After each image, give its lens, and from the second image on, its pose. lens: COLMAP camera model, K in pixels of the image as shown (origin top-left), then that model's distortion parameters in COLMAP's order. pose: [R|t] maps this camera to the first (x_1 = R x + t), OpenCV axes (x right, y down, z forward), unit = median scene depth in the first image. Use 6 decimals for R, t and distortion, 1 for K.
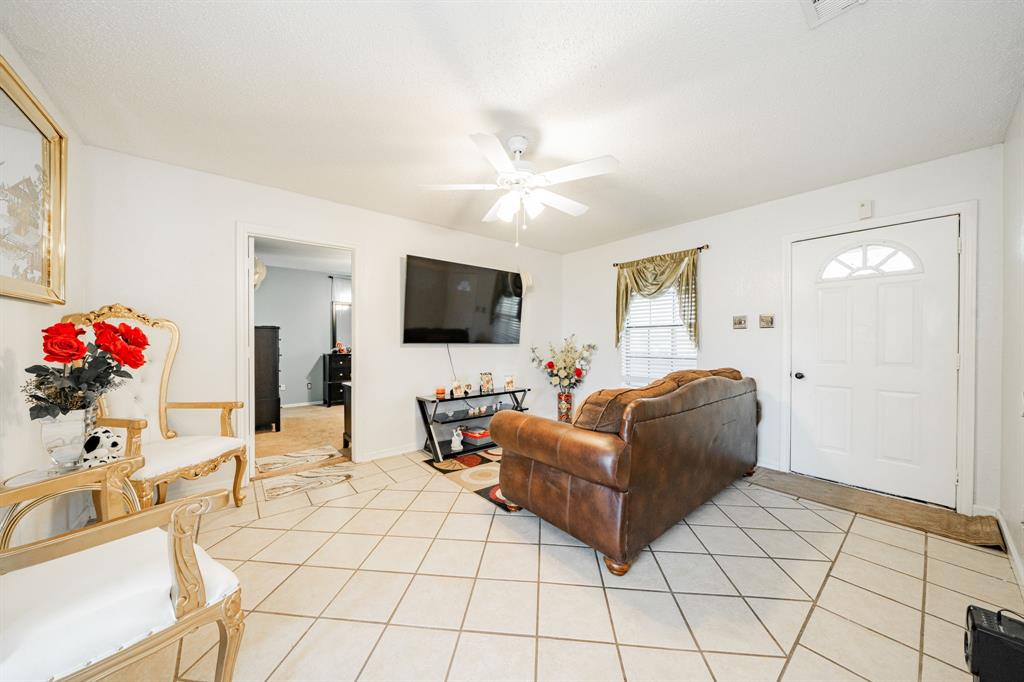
lens RADIAL K [[349.6, 0, 509.2], [0, 349.6, 342.0], [0, 0, 1]] dist [-0.001396, 0.000041]
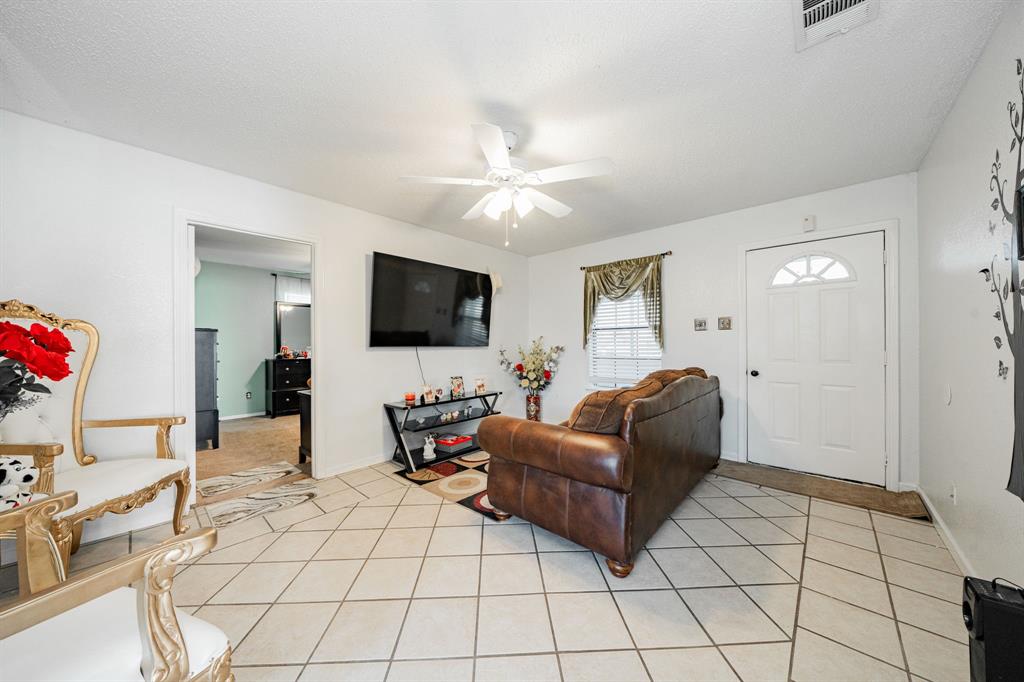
lens RADIAL K [[349.6, 0, 509.2], [0, 349.6, 342.0], [0, 0, 1]] dist [-0.001396, 0.000041]
pose [[0.989266, -0.006528, 0.145982, -0.092791], [0.007665, 0.999945, -0.007225, 0.000865], [-0.145927, 0.008266, 0.989261, 0.034975]]
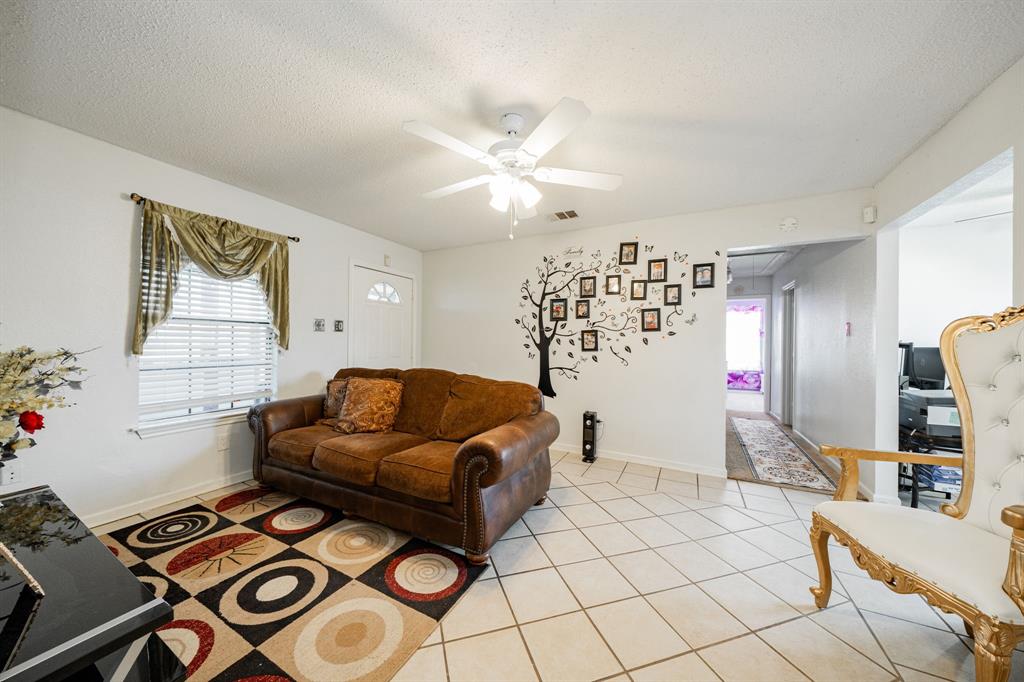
lens RADIAL K [[349.6, 0, 509.2], [0, 349.6, 342.0], [0, 0, 1]] dist [-0.001396, 0.000041]
pose [[-0.399334, -0.004731, 0.916793, -0.639870], [-0.008706, 0.999961, 0.001369, -0.015125], [-0.916764, -0.007435, -0.399360, 1.102829]]
